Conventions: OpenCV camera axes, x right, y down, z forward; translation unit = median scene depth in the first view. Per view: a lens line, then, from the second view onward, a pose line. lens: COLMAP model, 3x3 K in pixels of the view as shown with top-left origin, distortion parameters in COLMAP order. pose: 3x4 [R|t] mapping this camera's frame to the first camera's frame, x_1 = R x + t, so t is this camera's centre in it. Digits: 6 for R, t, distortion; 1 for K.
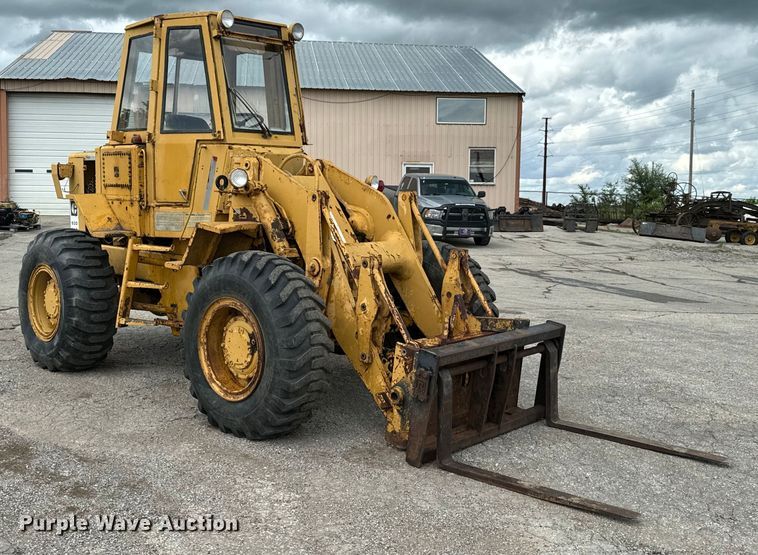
lens RADIAL K [[820.4, 0, 378.6], [0, 820.4, 268.5], [0, 0, 1]] dist [0.072396, -0.014122]
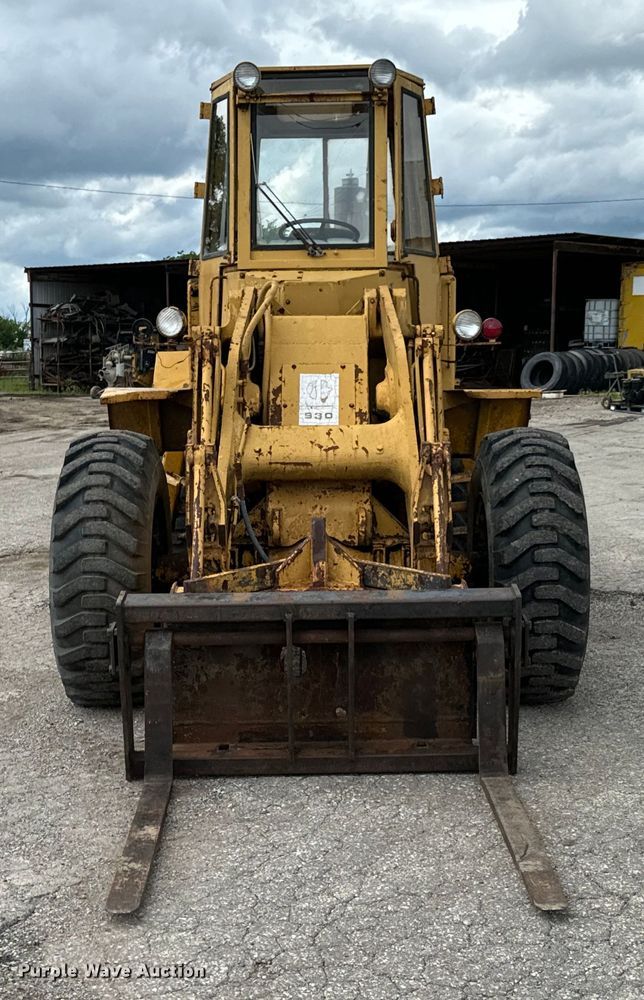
lens RADIAL K [[1416.4, 0, 323.3], [0, 1416.4, 516.1], [0, 0, 1]] dist [0.136289, 0.026093]
pose [[0.685877, 0.072927, -0.724054, 0.679678], [-0.056159, 0.997303, 0.047251, -0.013453], [0.725547, 0.008254, 0.688123, 0.265851]]
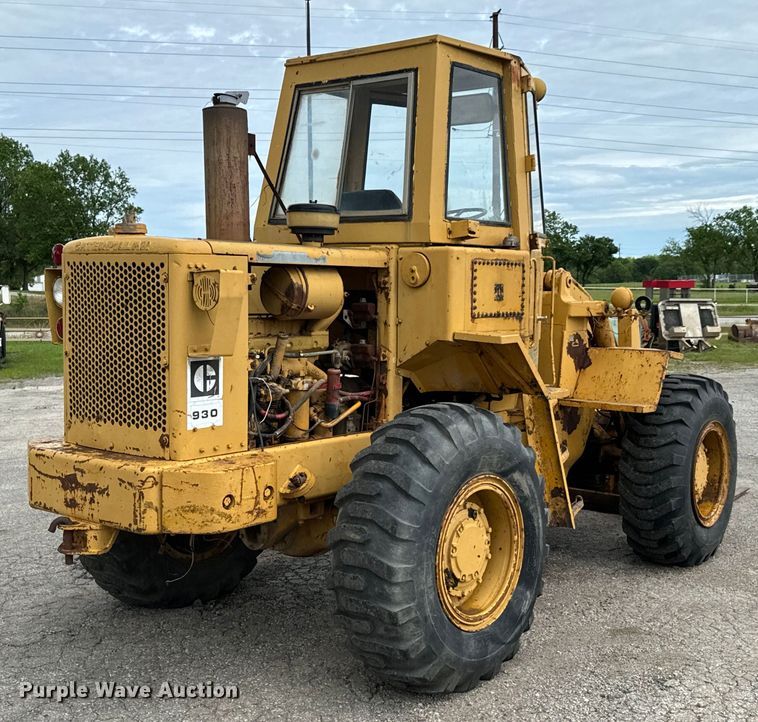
lens RADIAL K [[1031.8, 0, 379.0], [0, 1031.8, 361.0], [0, 0, 1]] dist [0.132787, -0.052438]
pose [[-0.104315, -0.091064, 0.990367, -1.110999], [0.084192, 0.991416, 0.100028, -0.157332], [-0.990974, 0.093816, -0.095752, 1.219595]]
